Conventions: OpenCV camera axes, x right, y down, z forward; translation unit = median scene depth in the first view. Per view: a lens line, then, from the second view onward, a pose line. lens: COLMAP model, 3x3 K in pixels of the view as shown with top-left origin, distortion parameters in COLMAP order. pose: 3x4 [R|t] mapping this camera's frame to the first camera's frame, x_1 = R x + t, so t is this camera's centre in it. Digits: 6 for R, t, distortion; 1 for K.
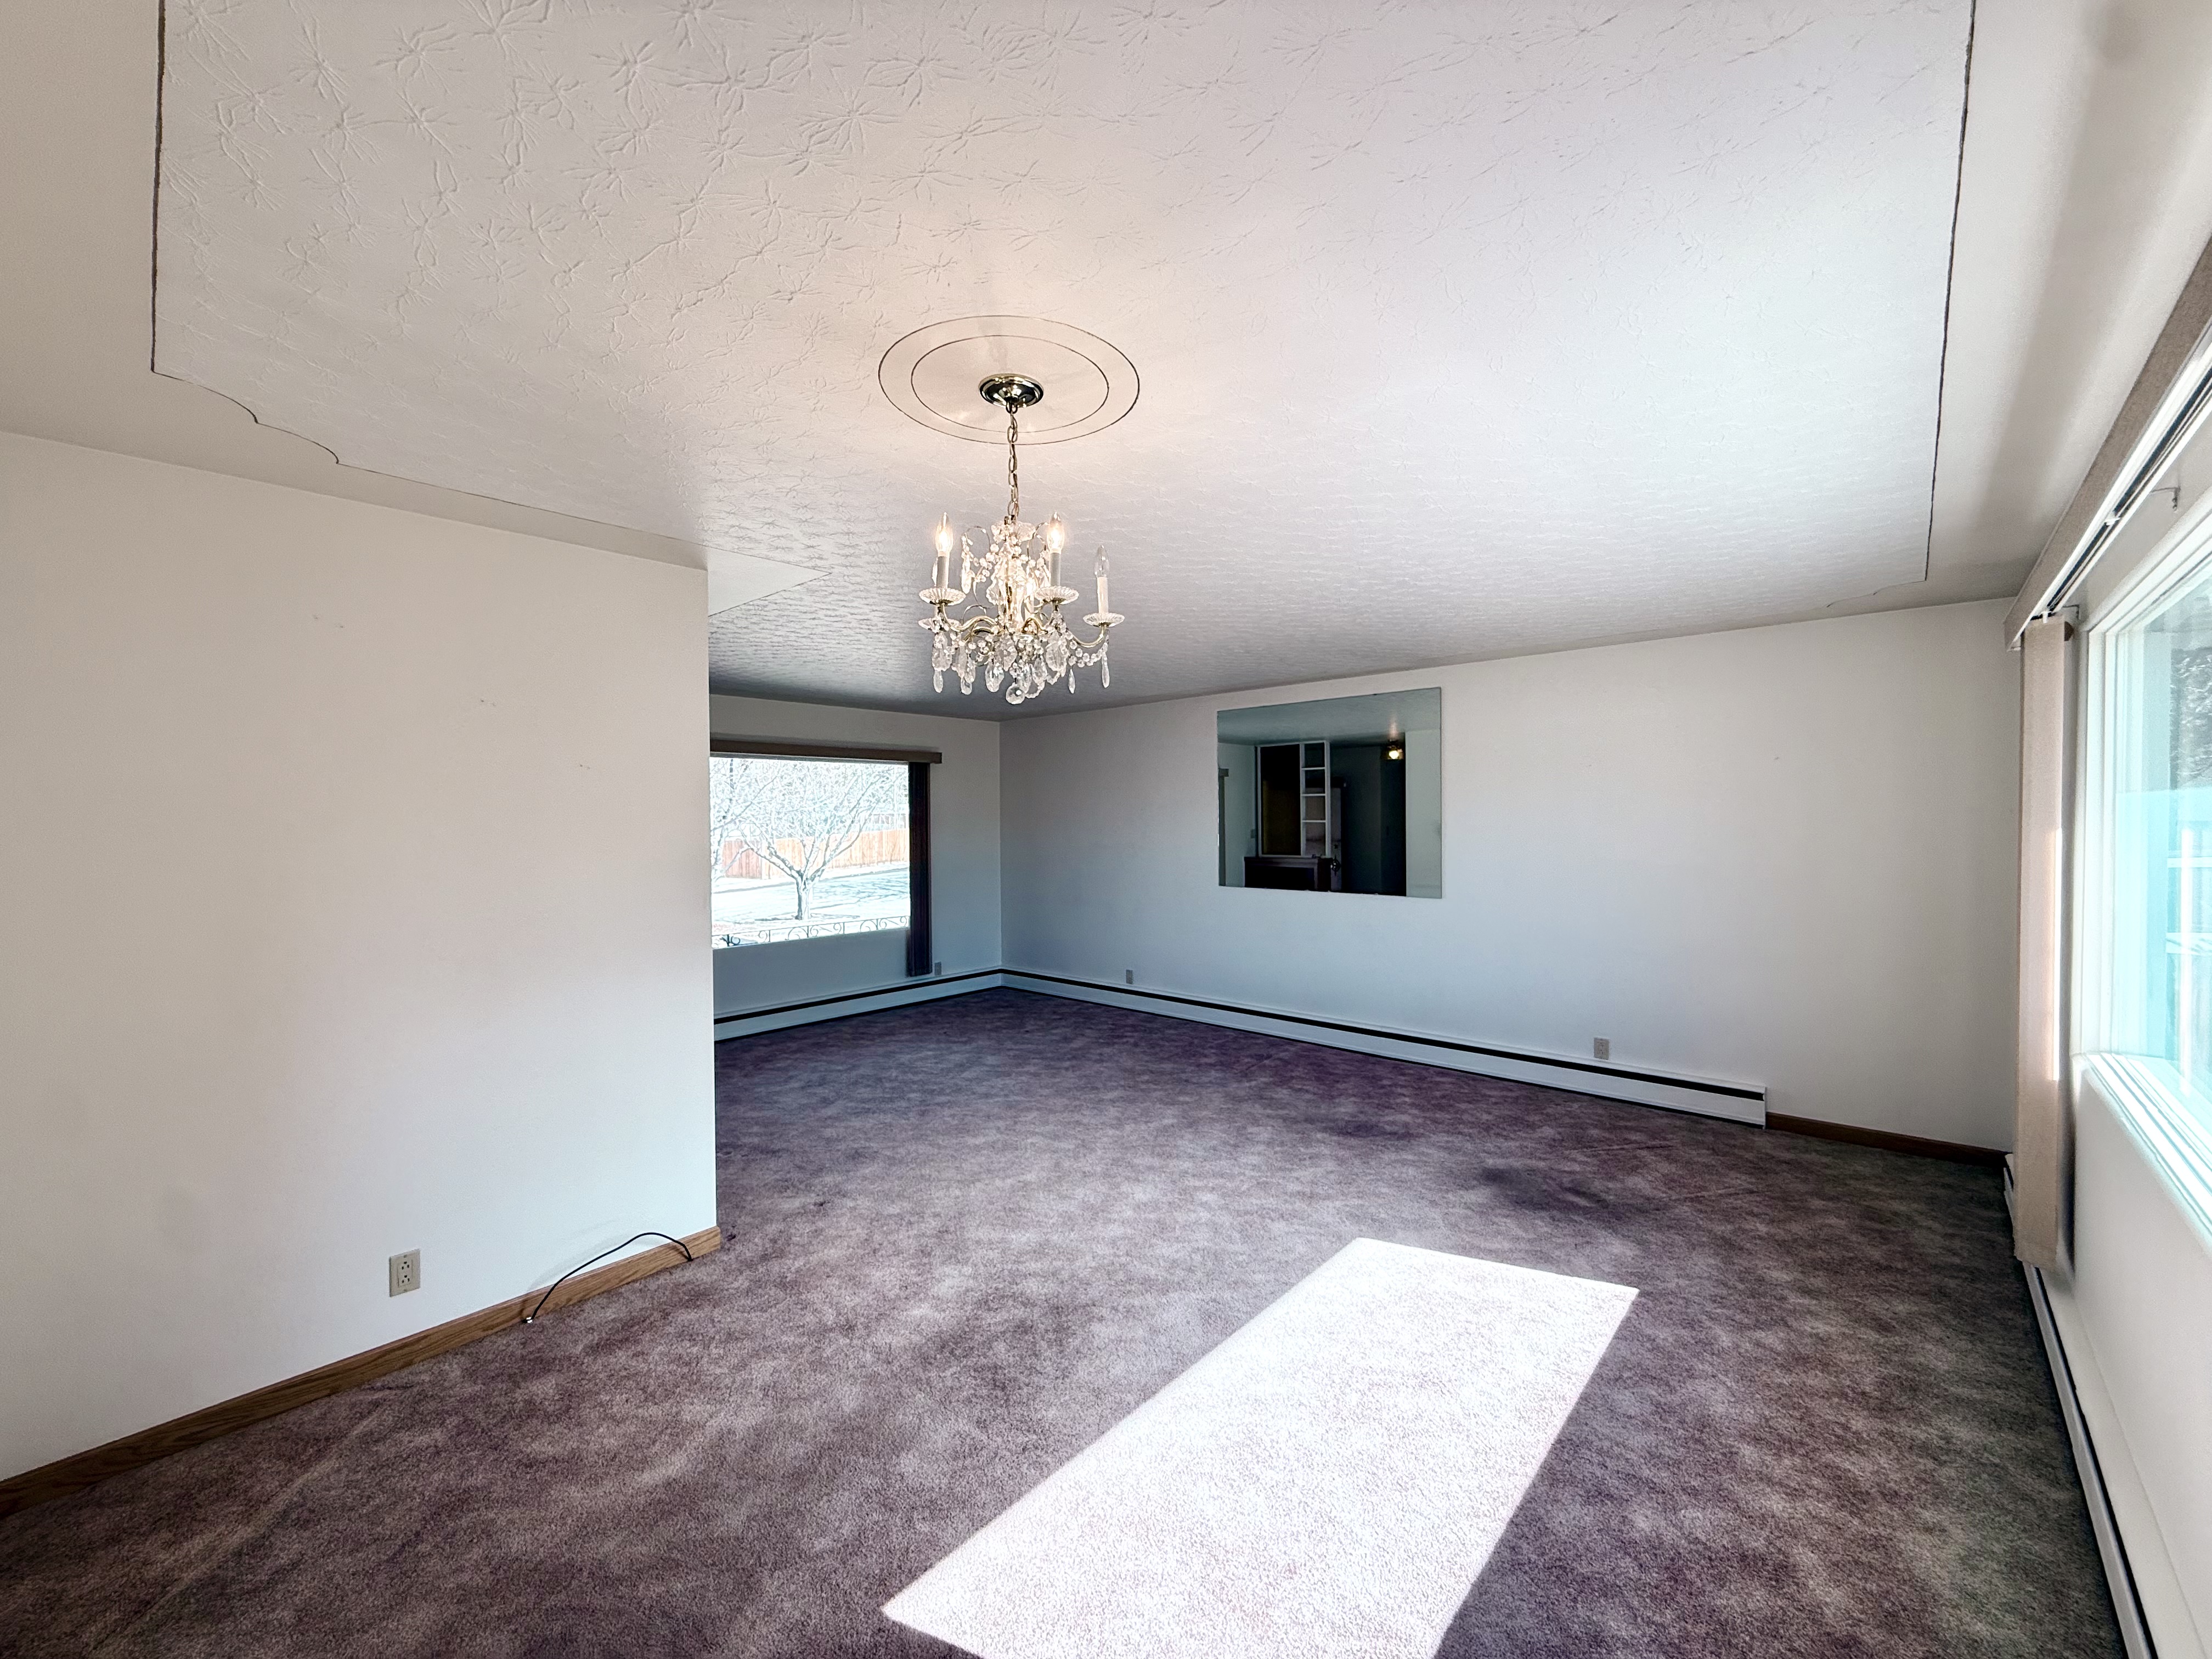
lens RADIAL K [[882.9, 0, 1105.9], [0, 882.9, 829.3], [0, 0, 1]] dist [0.004502, -0.000579]
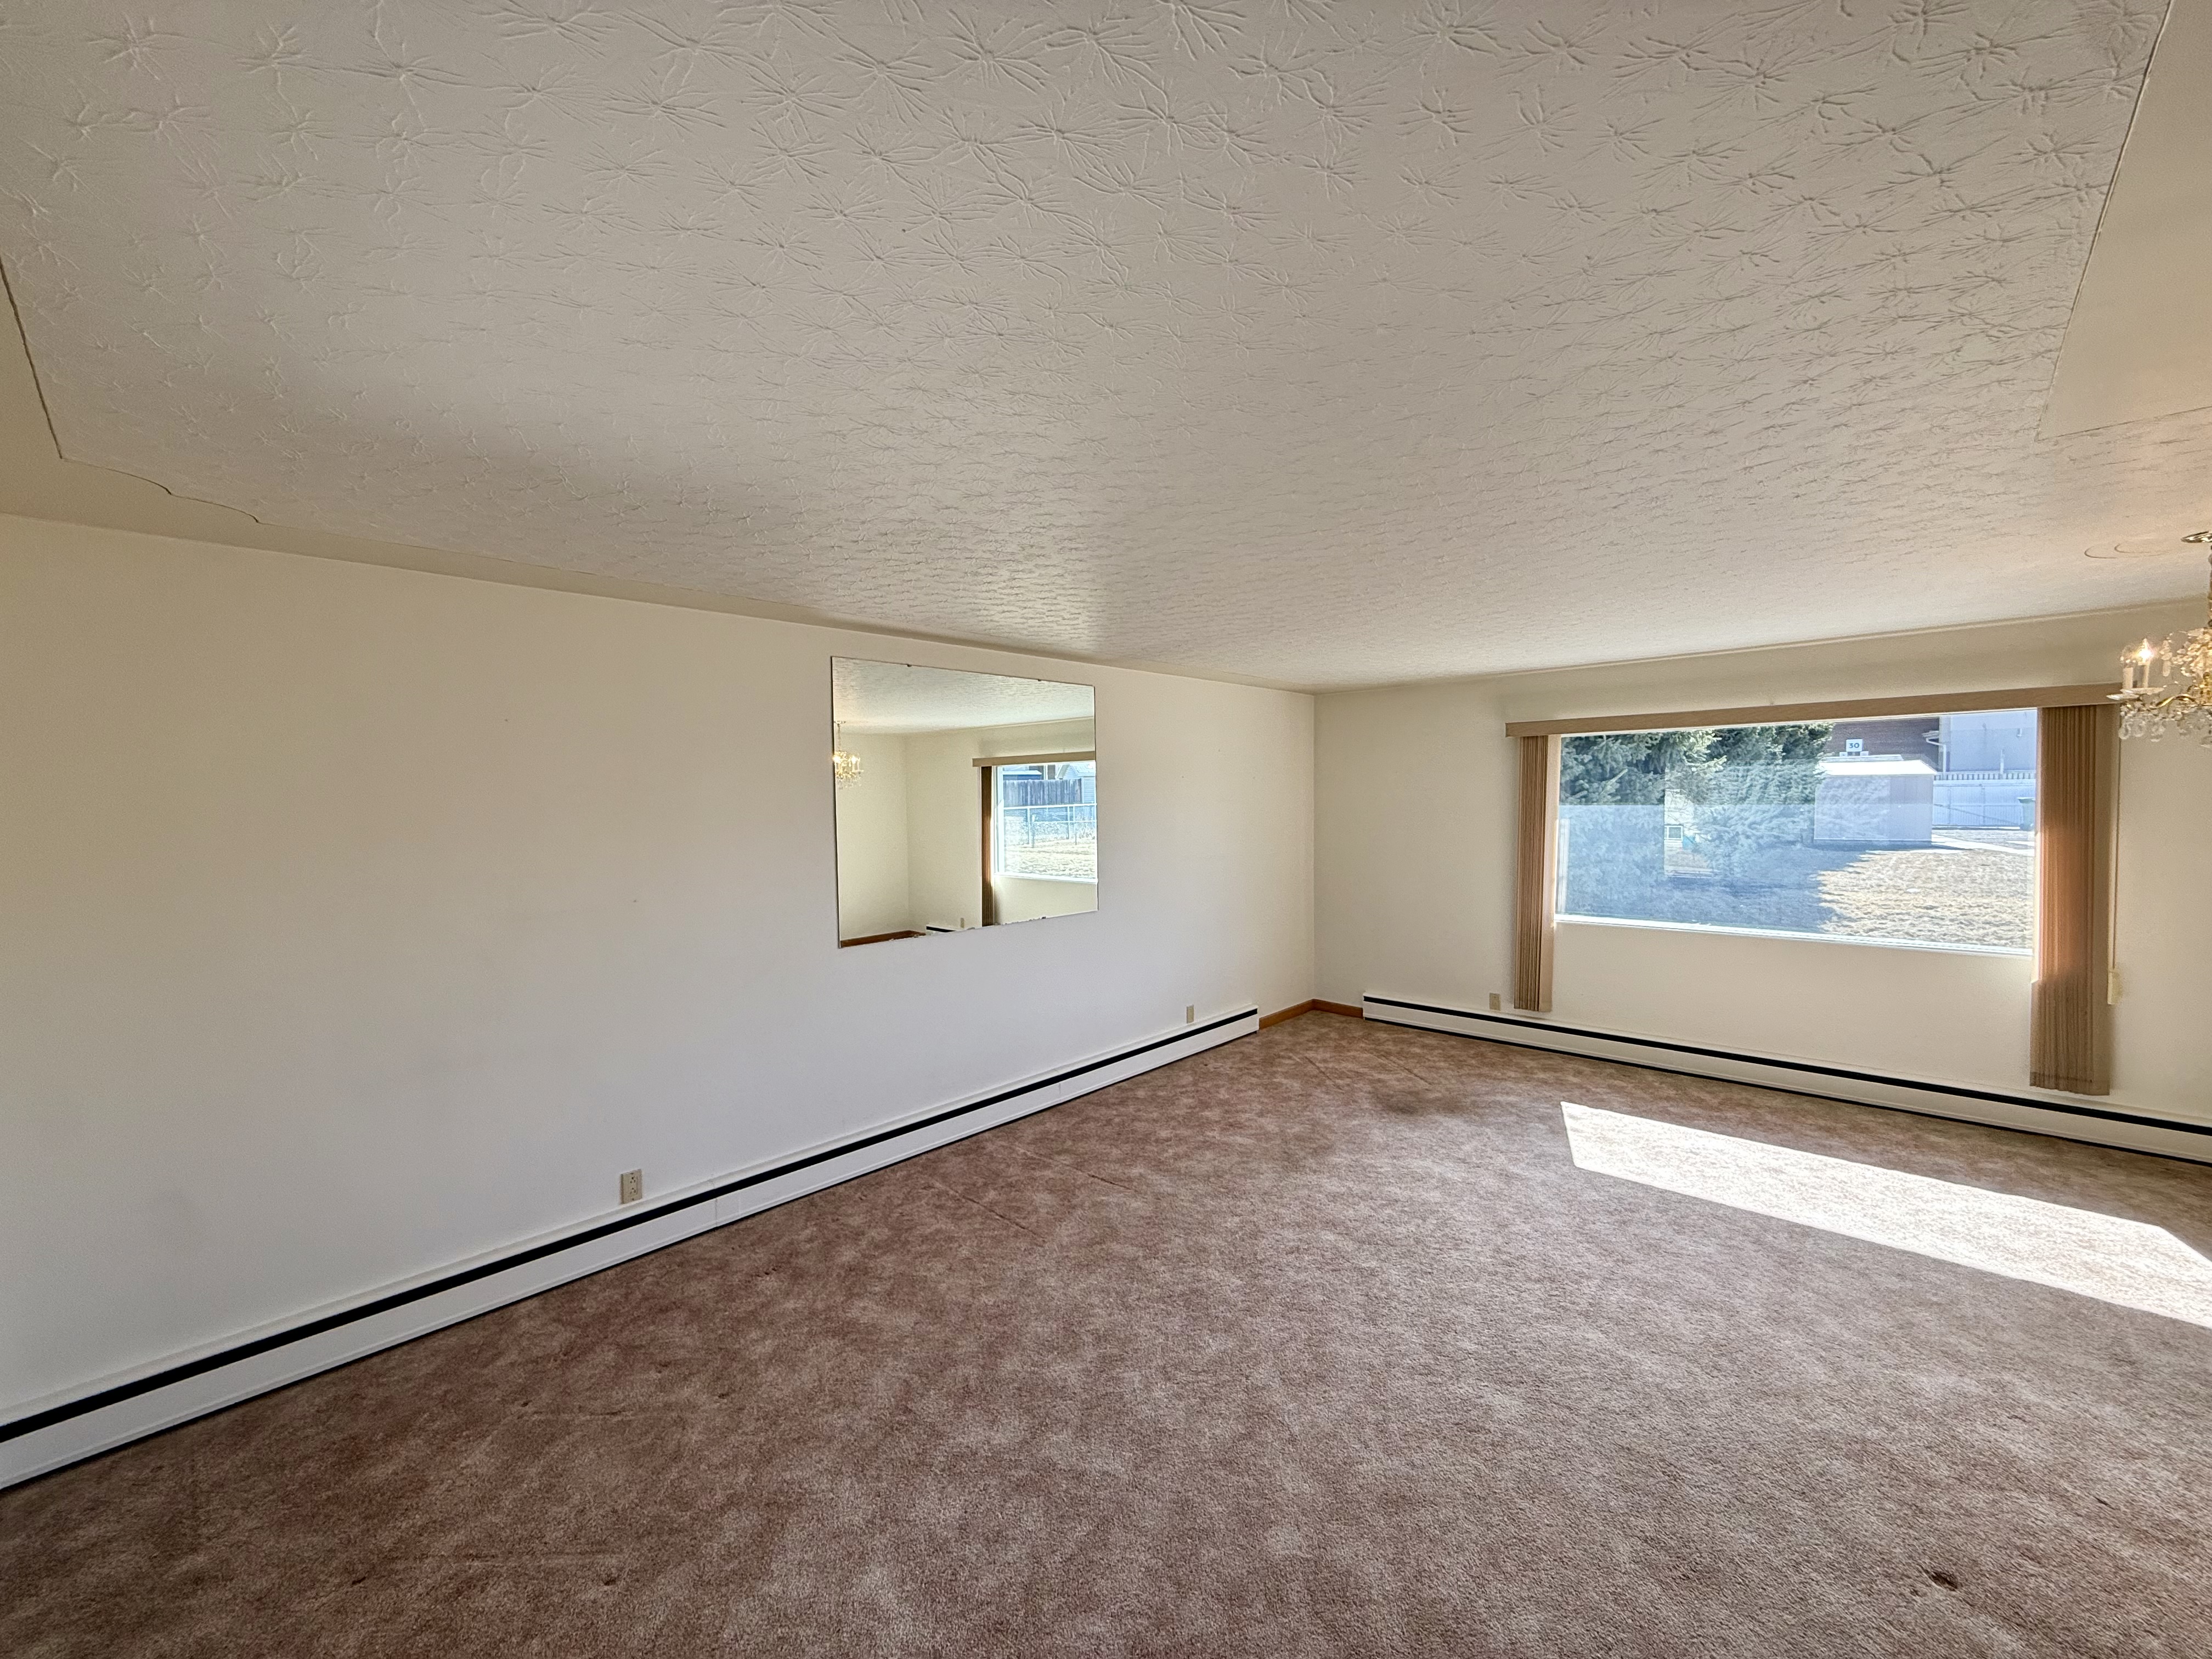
lens RADIAL K [[882.9, 0, 1112.8], [0, 882.9, 824.8], [0, 0, 1]] dist [0.004502, -0.000579]
pose [[0.012259, -0.023380, 0.999651, -0.734364], [0.025399, 0.999411, 0.023063, -0.042893], [-0.999602, 0.025107, 0.012845, 1.274813]]
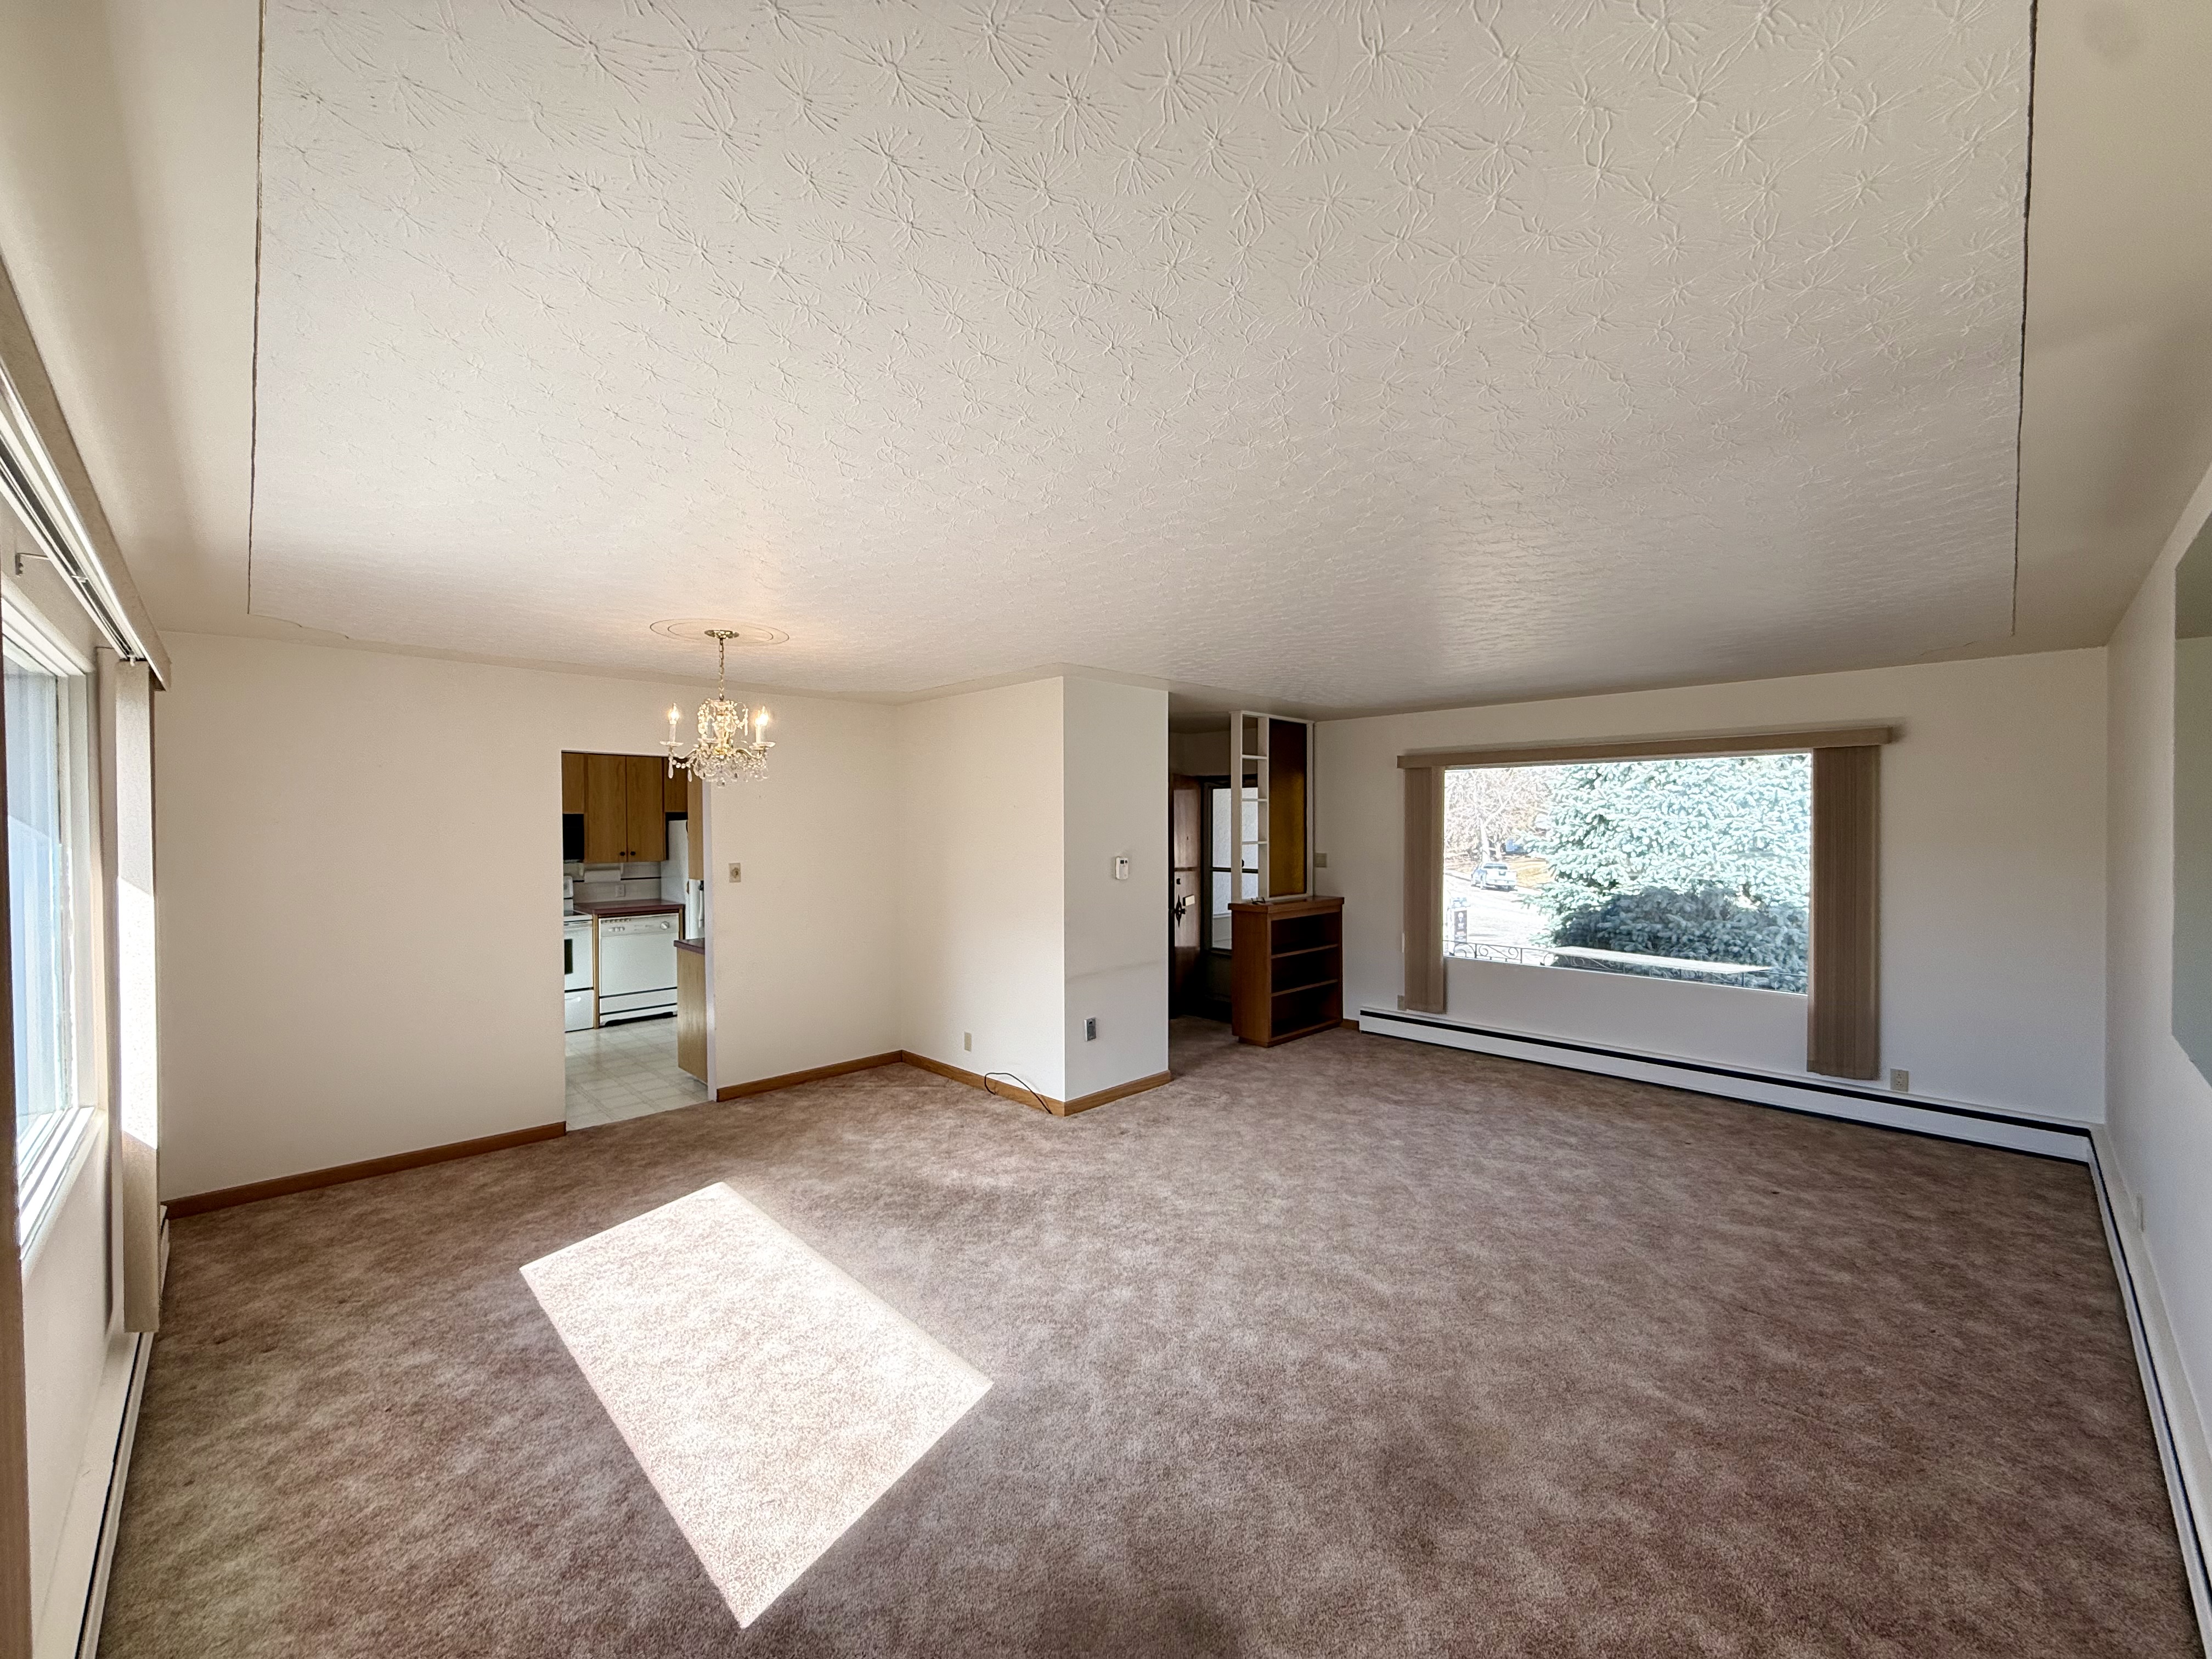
lens RADIAL K [[882.9, 0, 1099.6], [0, 882.9, 828.6], [0, 0, 1]] dist [0.004502, -0.000579]
pose [[-0.065092, 0.014847, -0.997769, 0.842075], [-0.006419, 0.999862, 0.015297, -0.039697], [0.997859, 0.007400, -0.064988, 0.901656]]
